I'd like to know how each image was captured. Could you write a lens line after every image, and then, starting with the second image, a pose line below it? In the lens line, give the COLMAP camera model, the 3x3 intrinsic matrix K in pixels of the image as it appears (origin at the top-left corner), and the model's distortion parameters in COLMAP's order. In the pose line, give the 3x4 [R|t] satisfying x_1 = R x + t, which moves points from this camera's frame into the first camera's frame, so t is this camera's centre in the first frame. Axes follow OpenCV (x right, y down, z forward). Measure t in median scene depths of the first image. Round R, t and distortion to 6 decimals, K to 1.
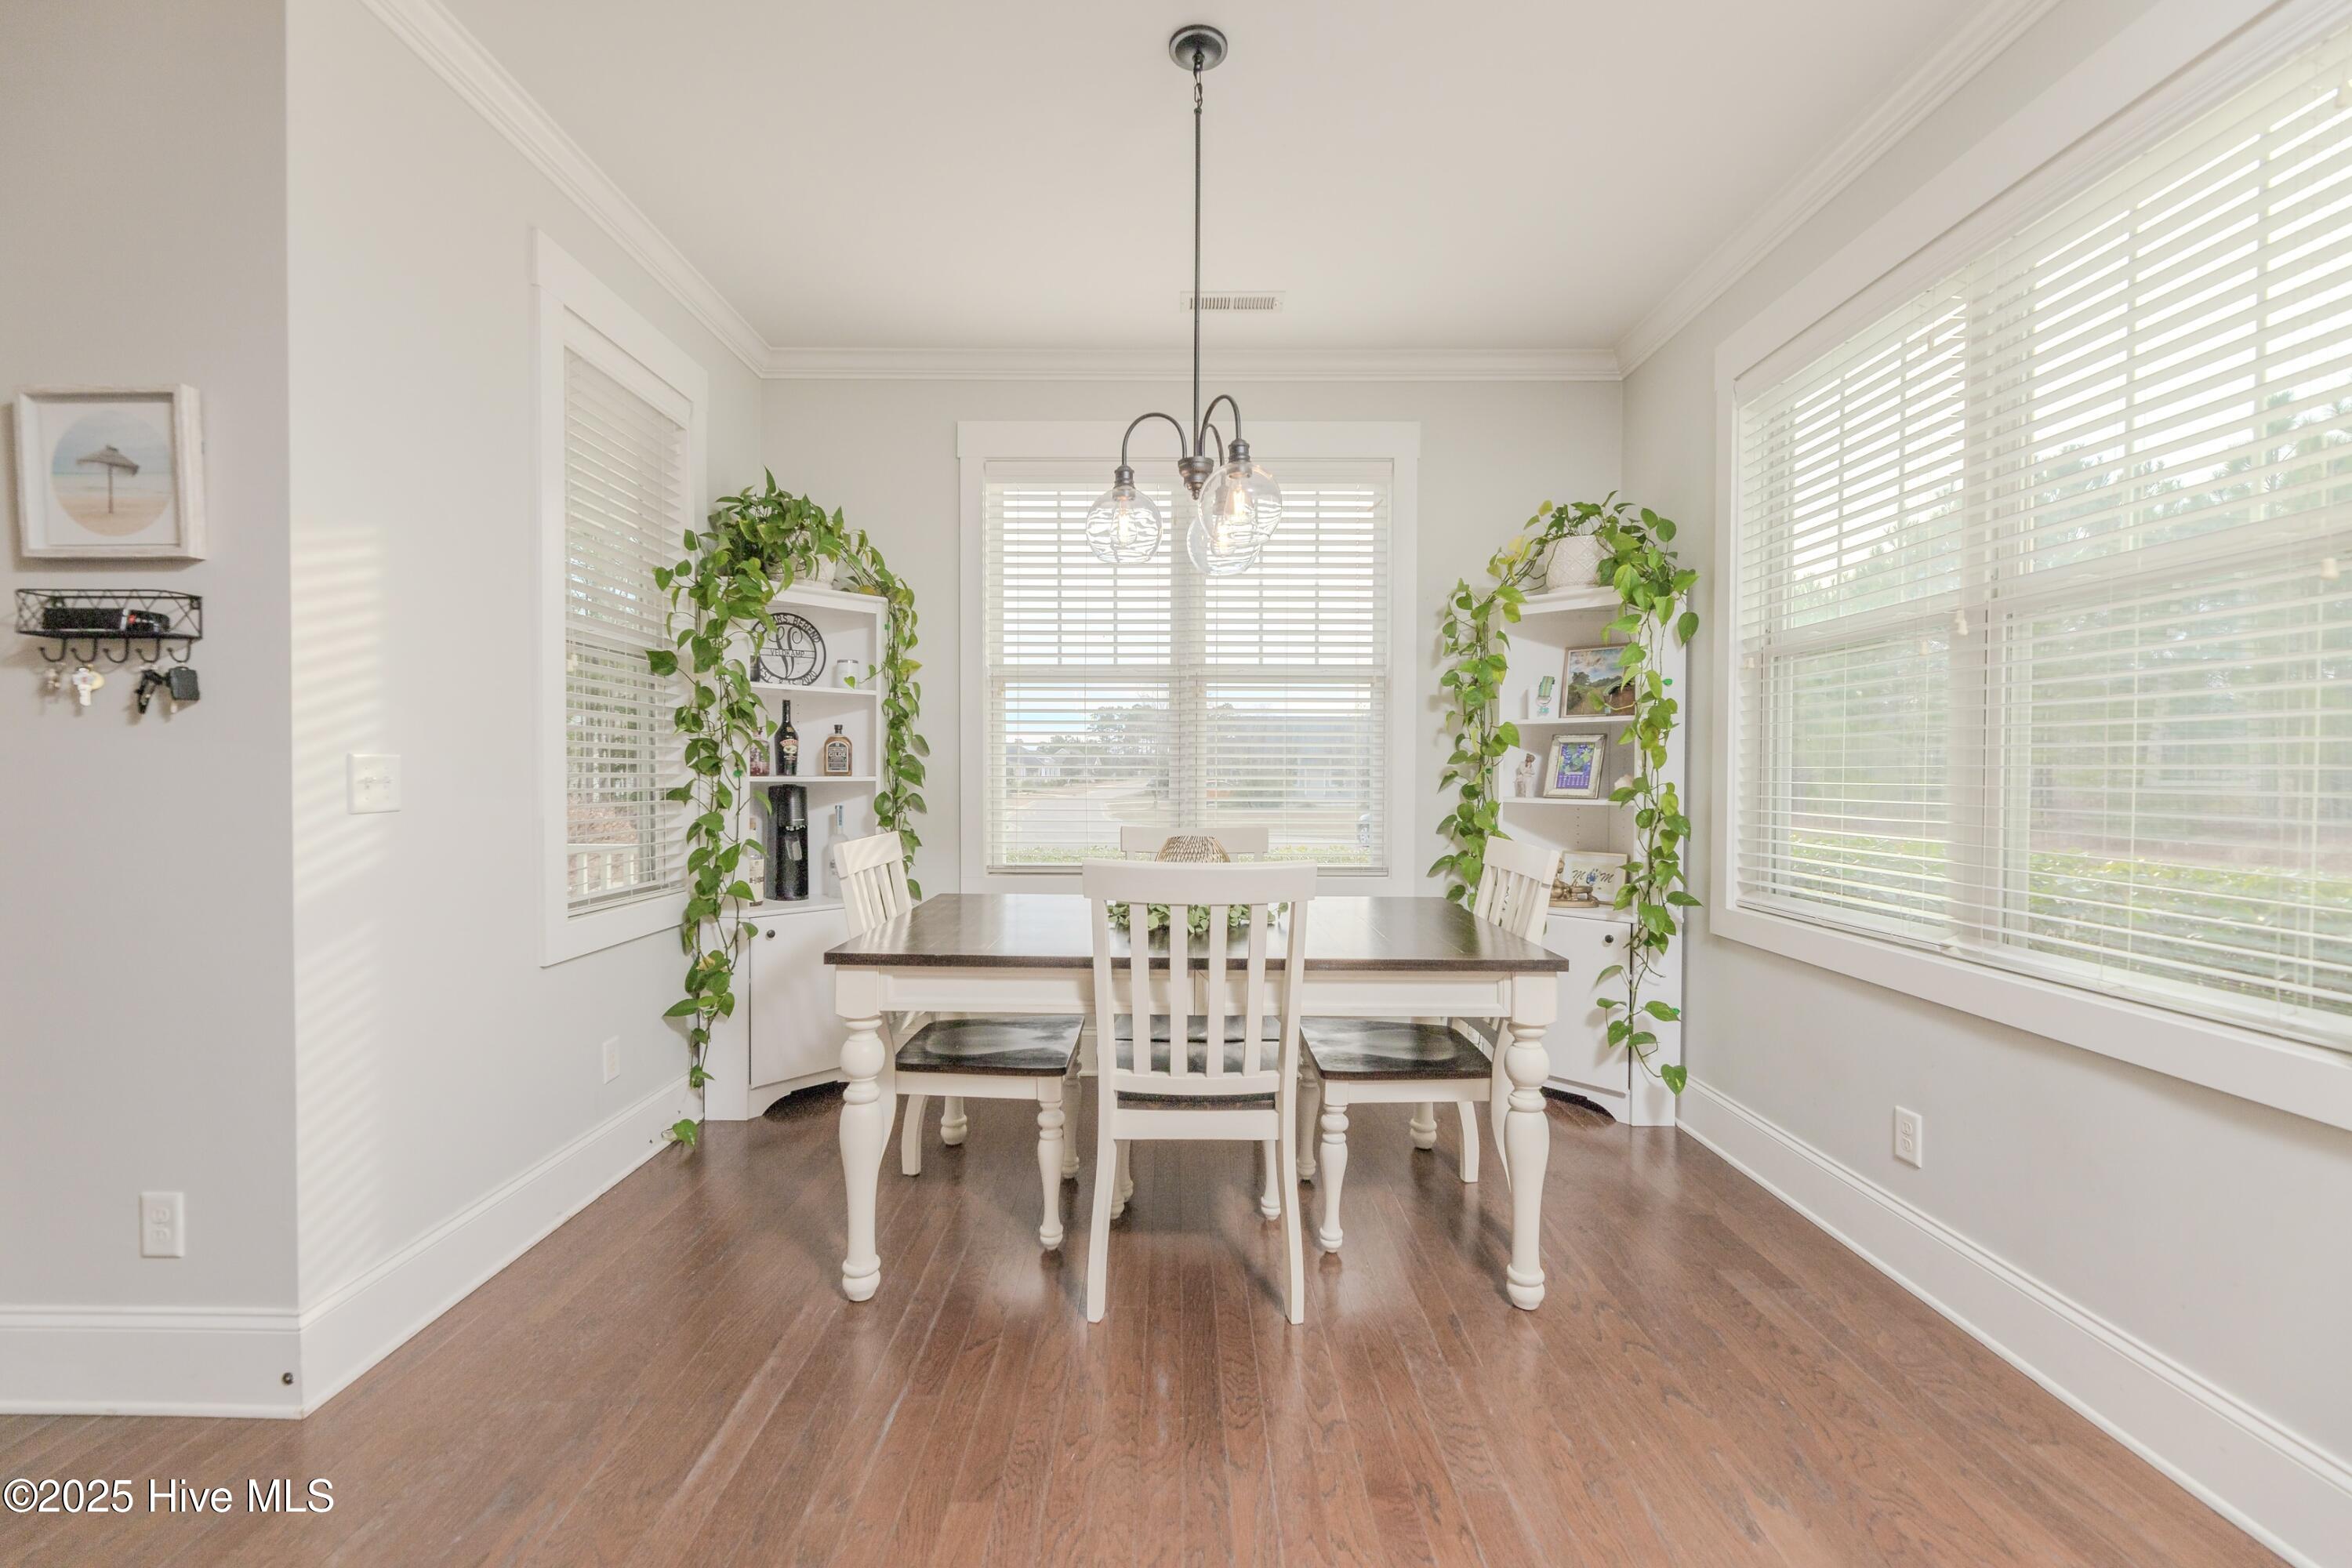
lens RADIAL K [[967.1, 0, 1171.0], [0, 967.1, 779.6], [0, 0, 1]] dist [0.000153, 0.000212]
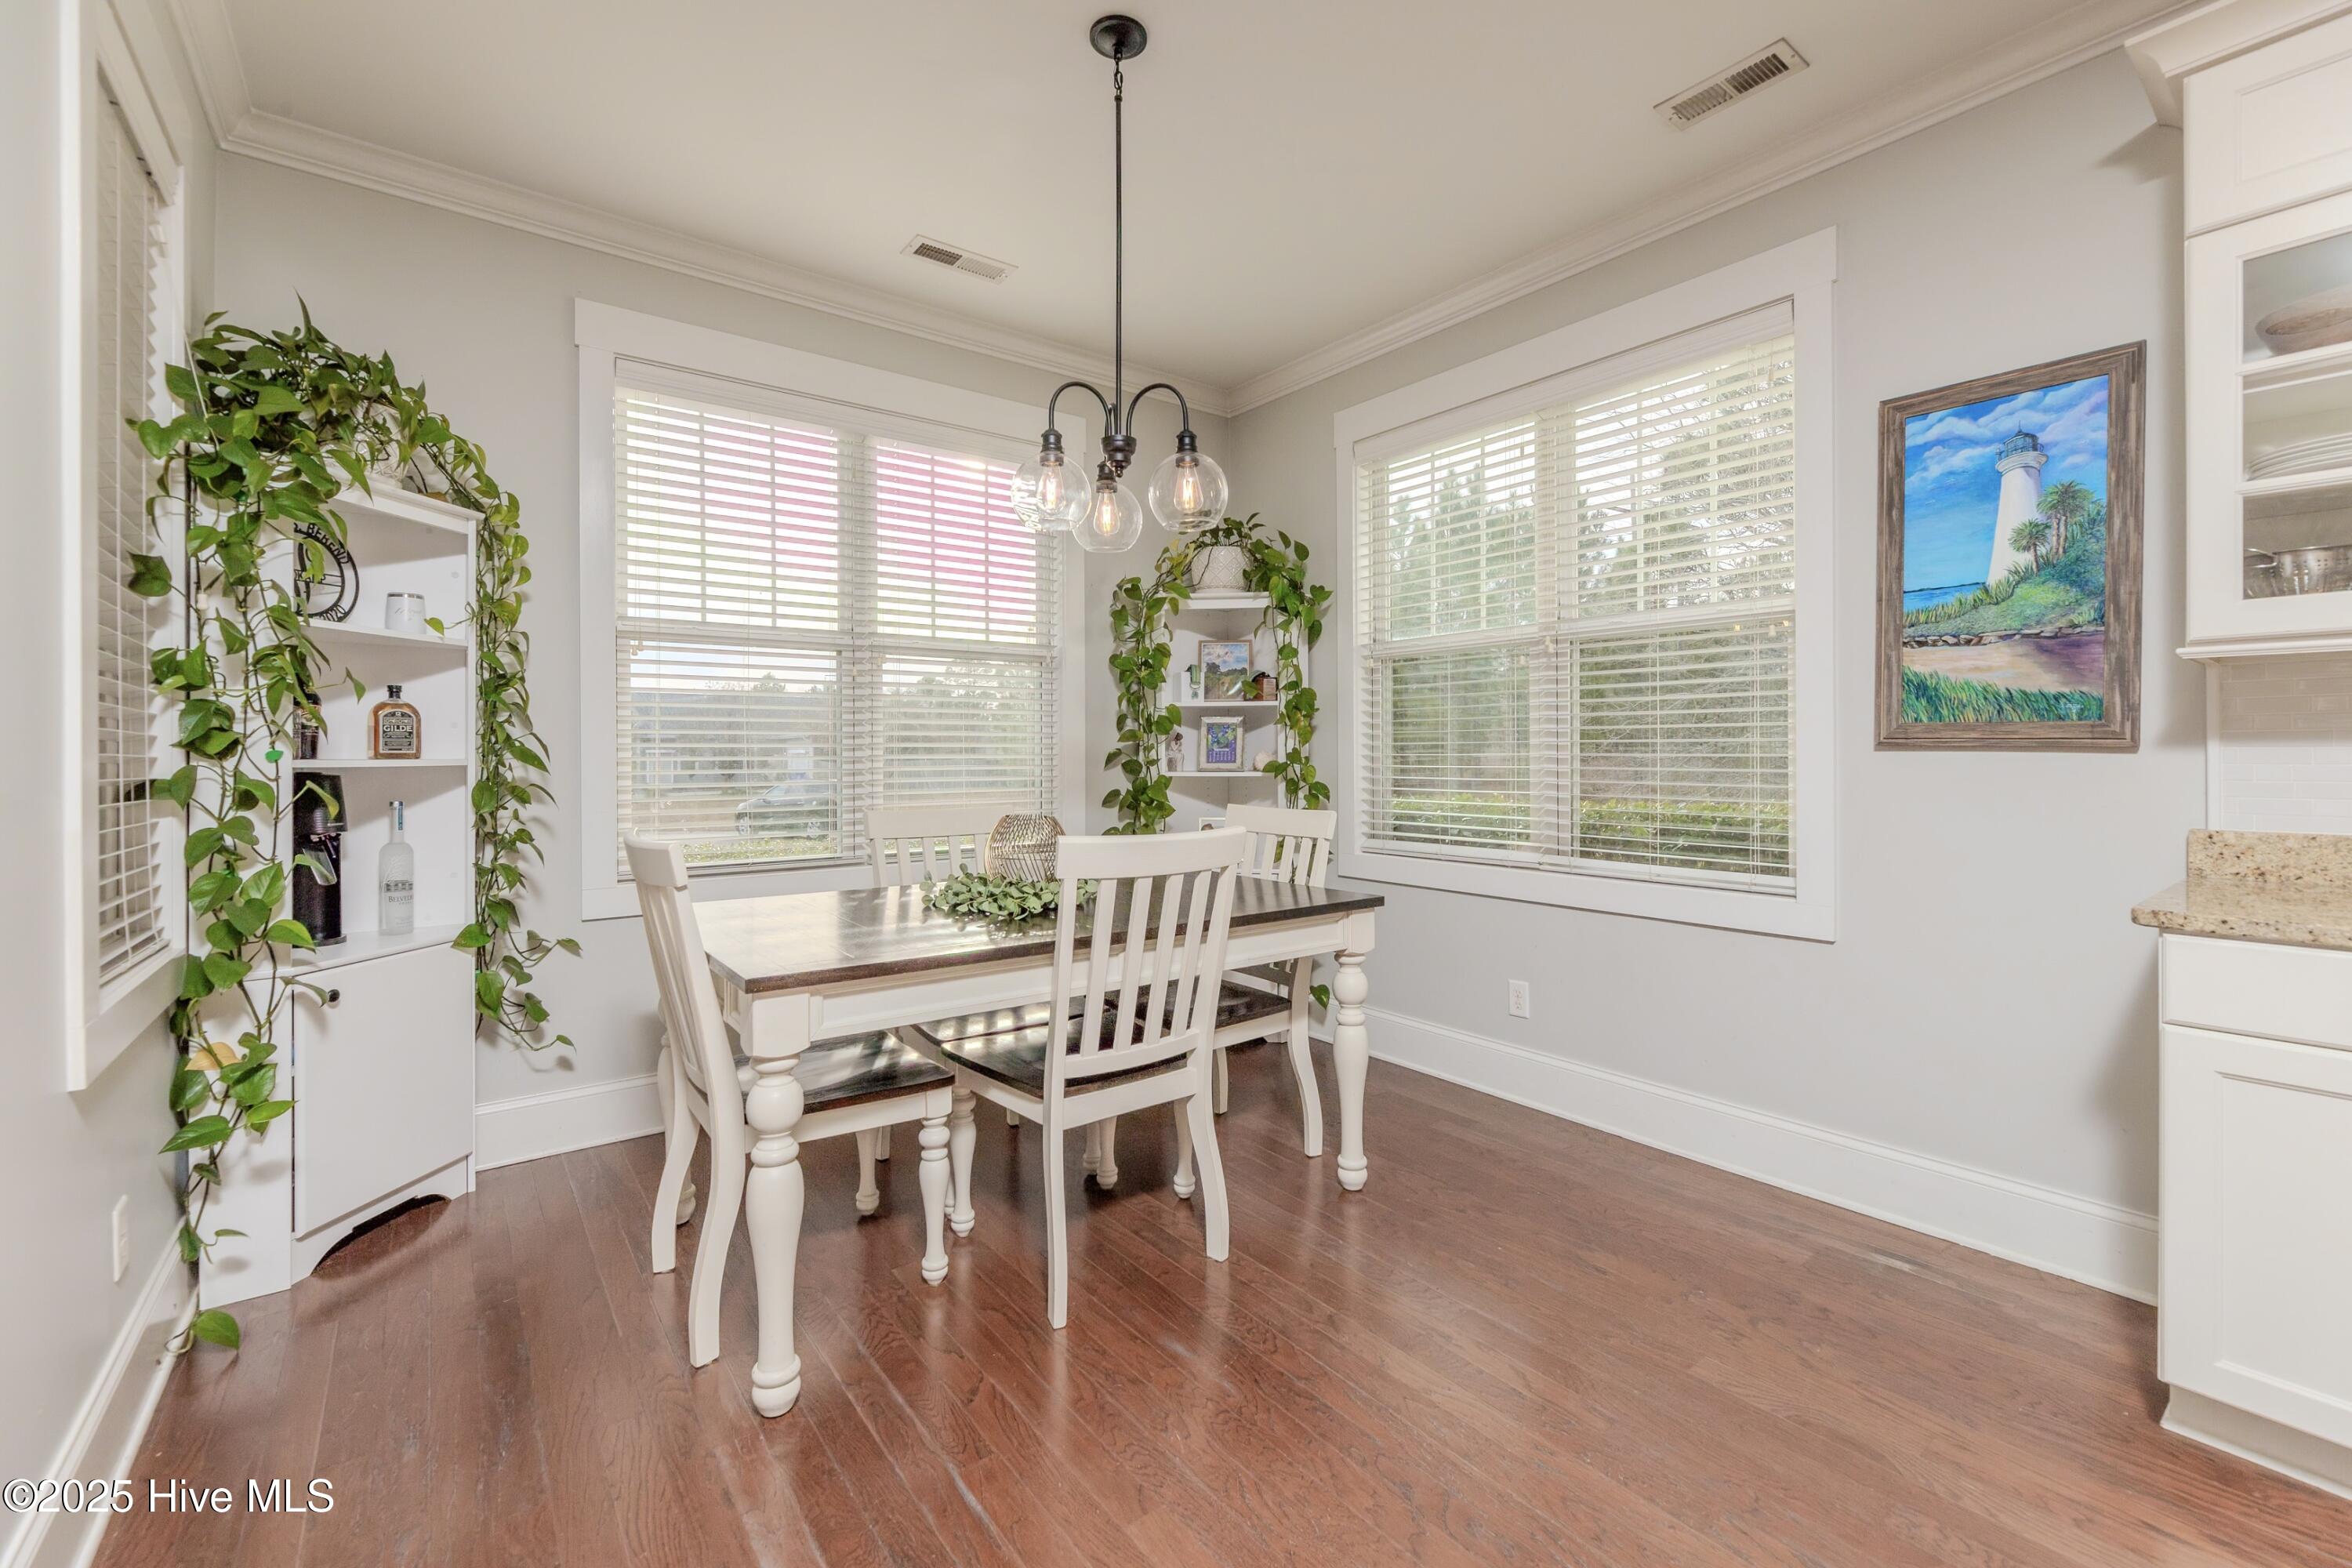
lens RADIAL K [[967.1, 0, 1179.5], [0, 967.1, 752.9], [0, 0, 1]] dist [0.000153, 0.000212]
pose [[0.790179, -0.007594, 0.612830, -0.347199], [0.013706, 0.999892, -0.005282, 0.003576], [-0.612723, 0.012573, 0.790197, 0.108895]]
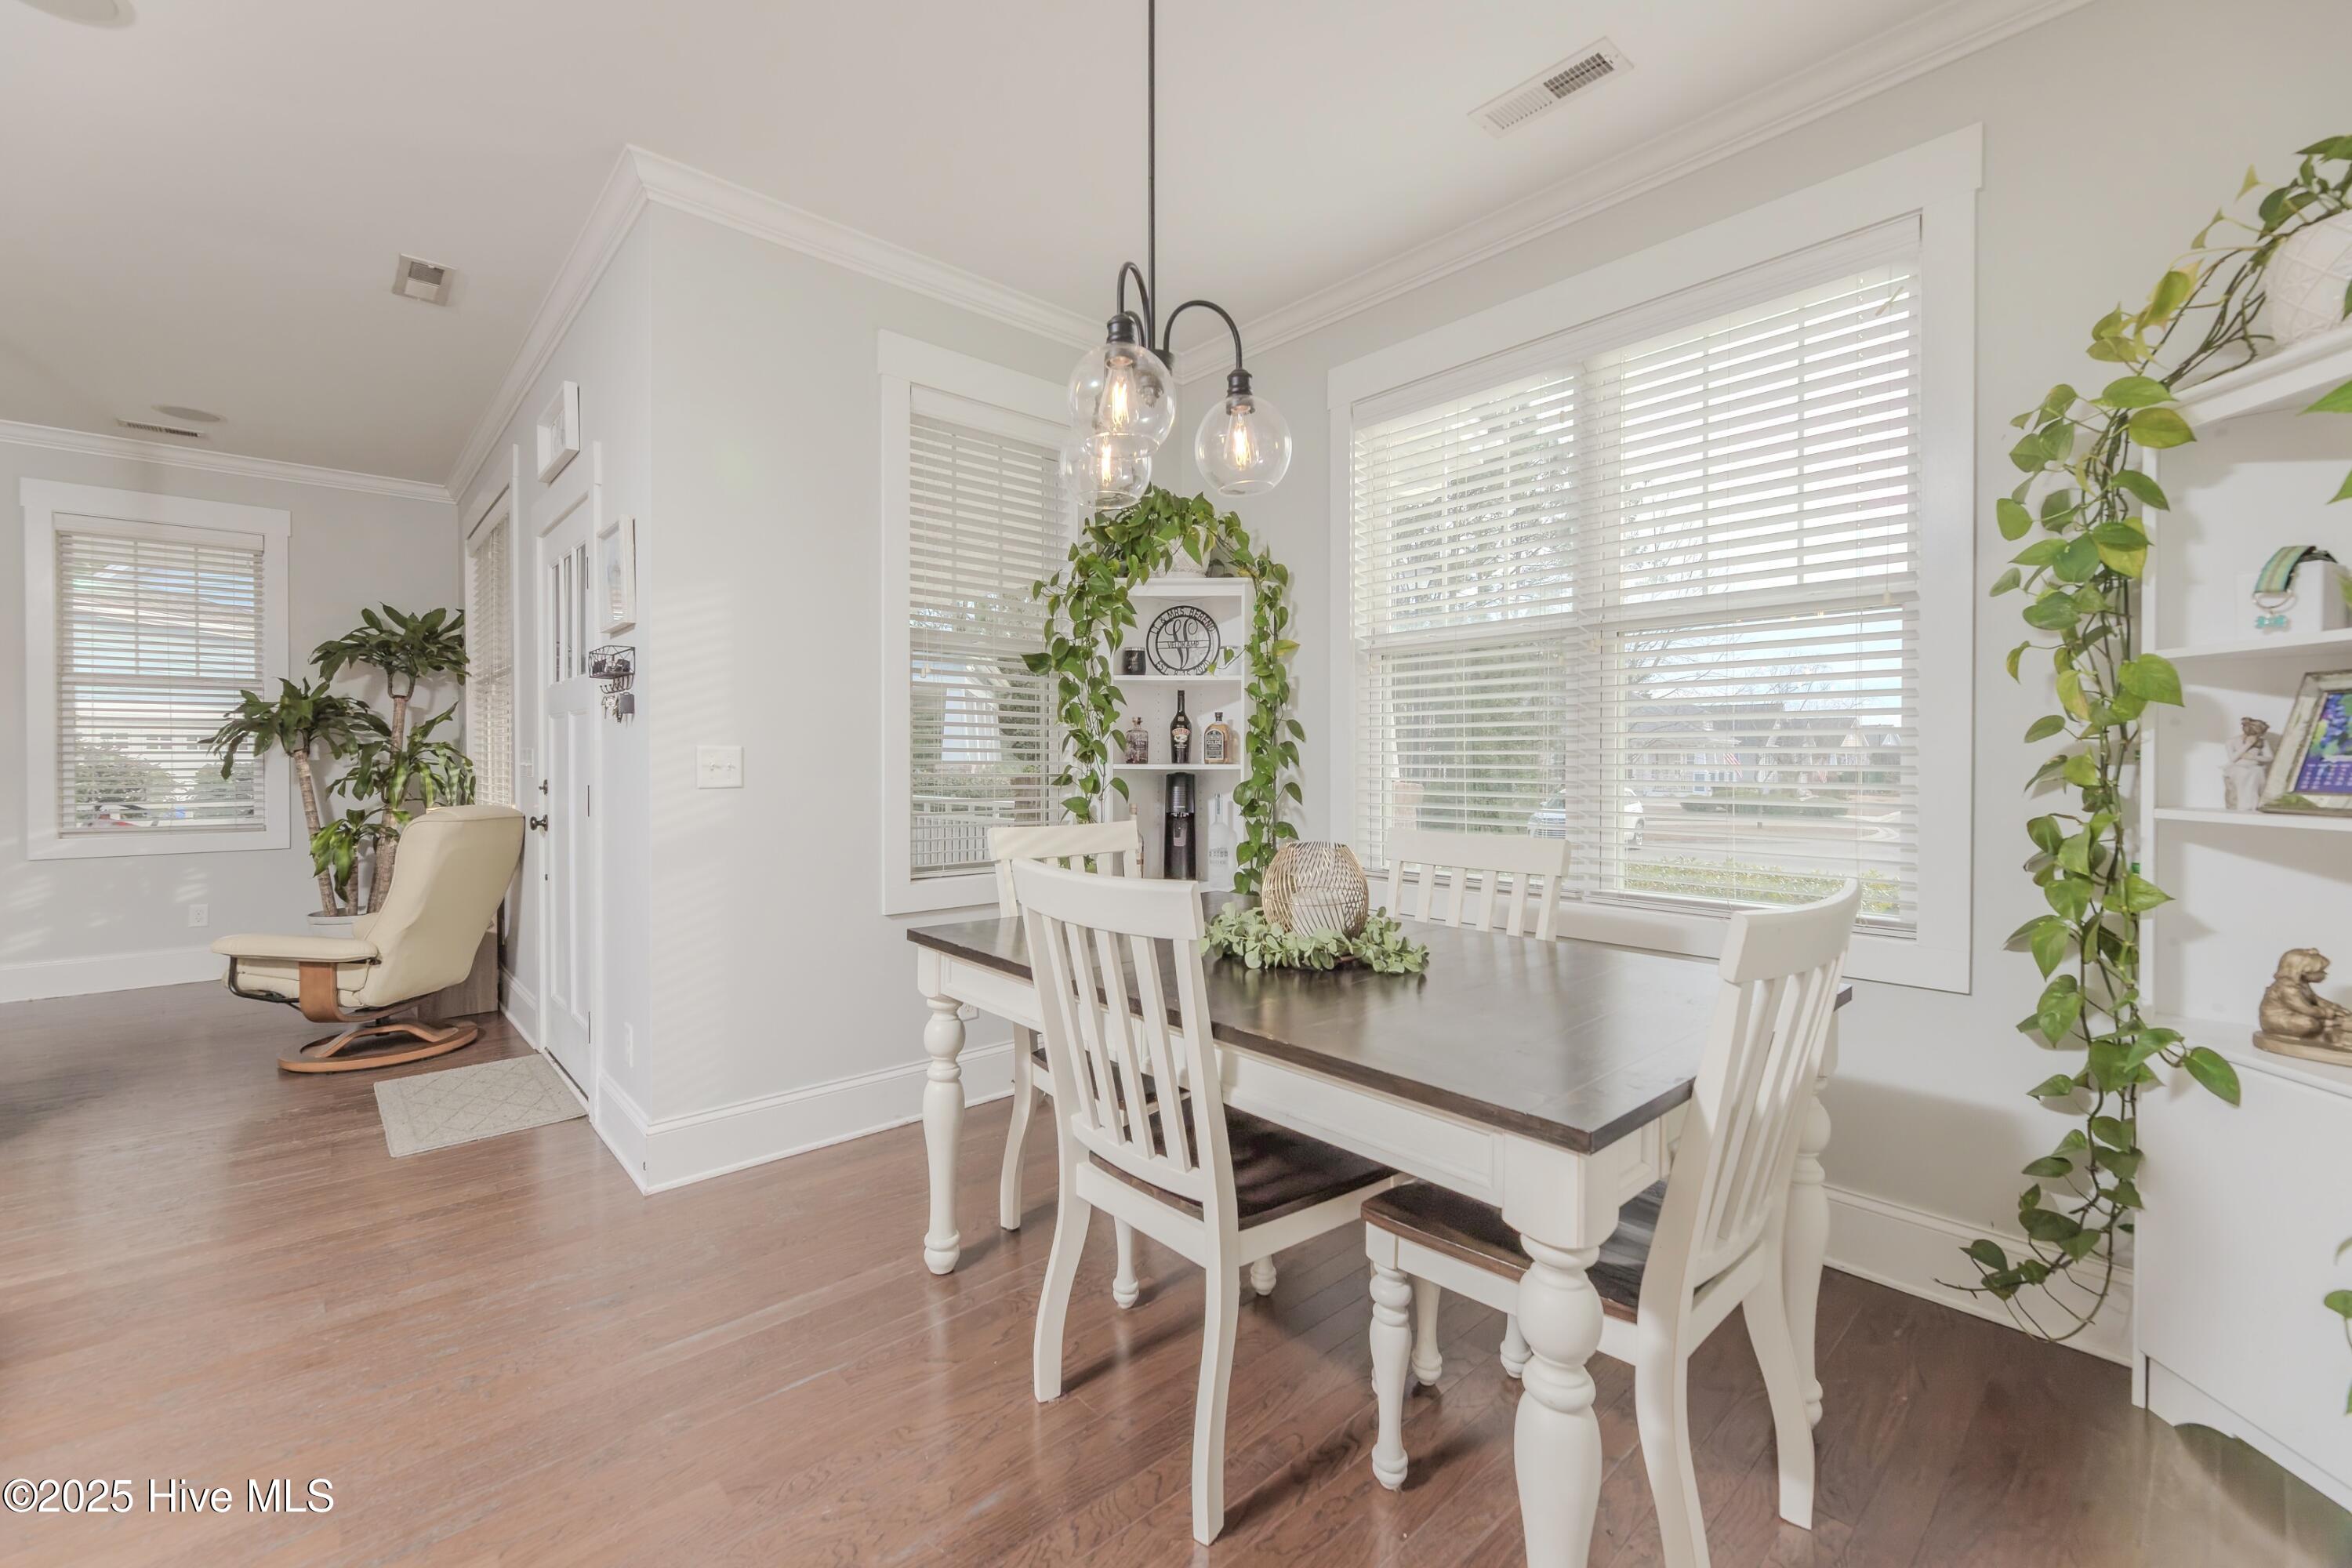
lens RADIAL K [[967.1, 0, 1173.3], [0, 967.1, 765.2], [0, 0, 1]] dist [0.000153, 0.000212]
pose [[0.668352, 0.001728, -0.743843, 0.393382], [-0.003639, 0.999993, -0.000947, -0.000804], [0.743836, 0.003340, 0.668354, 0.318319]]
